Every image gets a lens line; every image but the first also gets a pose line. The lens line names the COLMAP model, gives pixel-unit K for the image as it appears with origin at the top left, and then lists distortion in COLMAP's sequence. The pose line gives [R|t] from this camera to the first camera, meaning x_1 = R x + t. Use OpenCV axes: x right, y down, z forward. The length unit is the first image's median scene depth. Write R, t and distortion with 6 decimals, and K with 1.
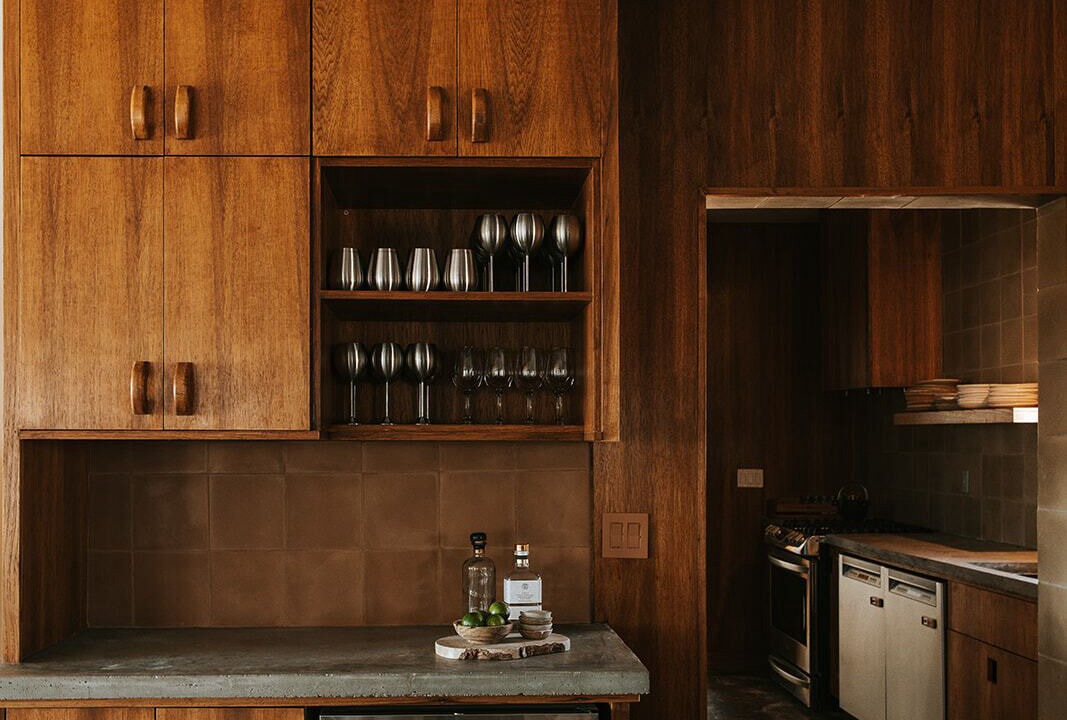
lens RADIAL K [[876.4, 0, 534.0], [0, 876.4, 399.5], [0, 0, 1]] dist [-0.015824, -0.001802]
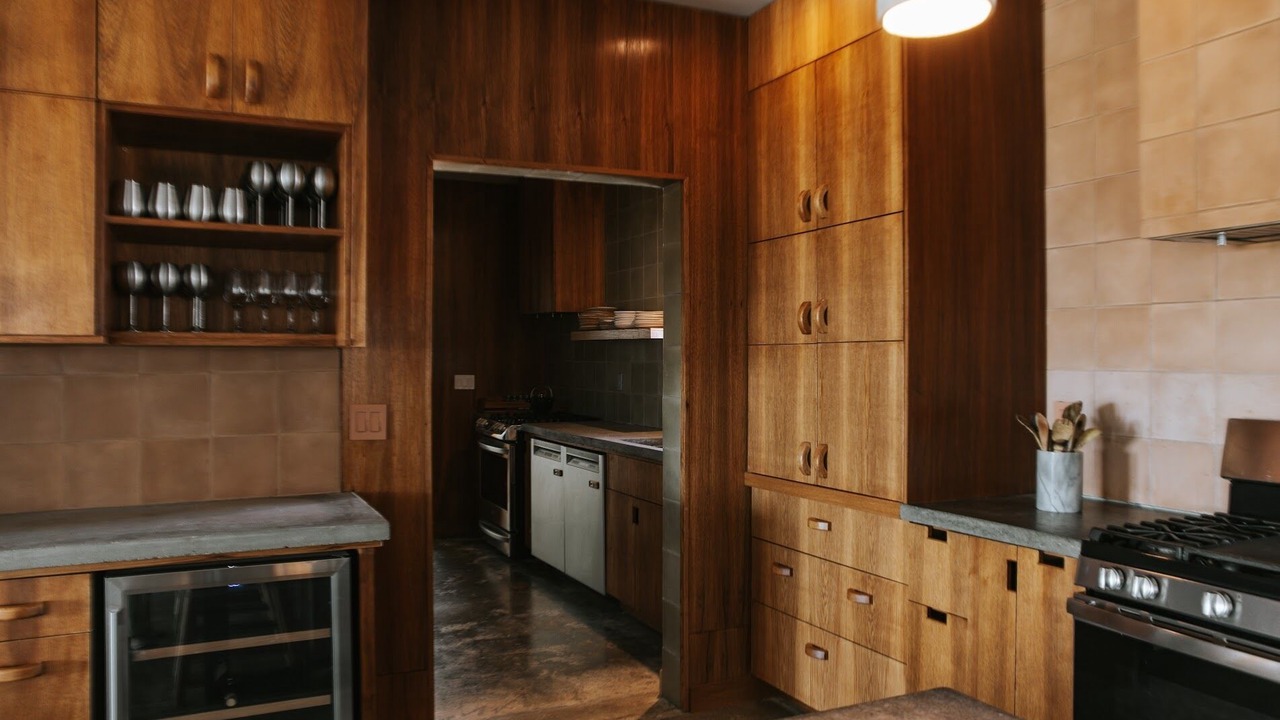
lens RADIAL K [[959.2, 0, 640.0], [0, 959.2, 360.0], [0, 0, 1]] dist [-0.093017, 0.110010]
pose [[0.910947, 0.001841, 0.412519, -0.109232], [-0.006095, 0.999941, 0.008996, 0.051129], [-0.412478, -0.010709, 0.910905, -0.428945]]
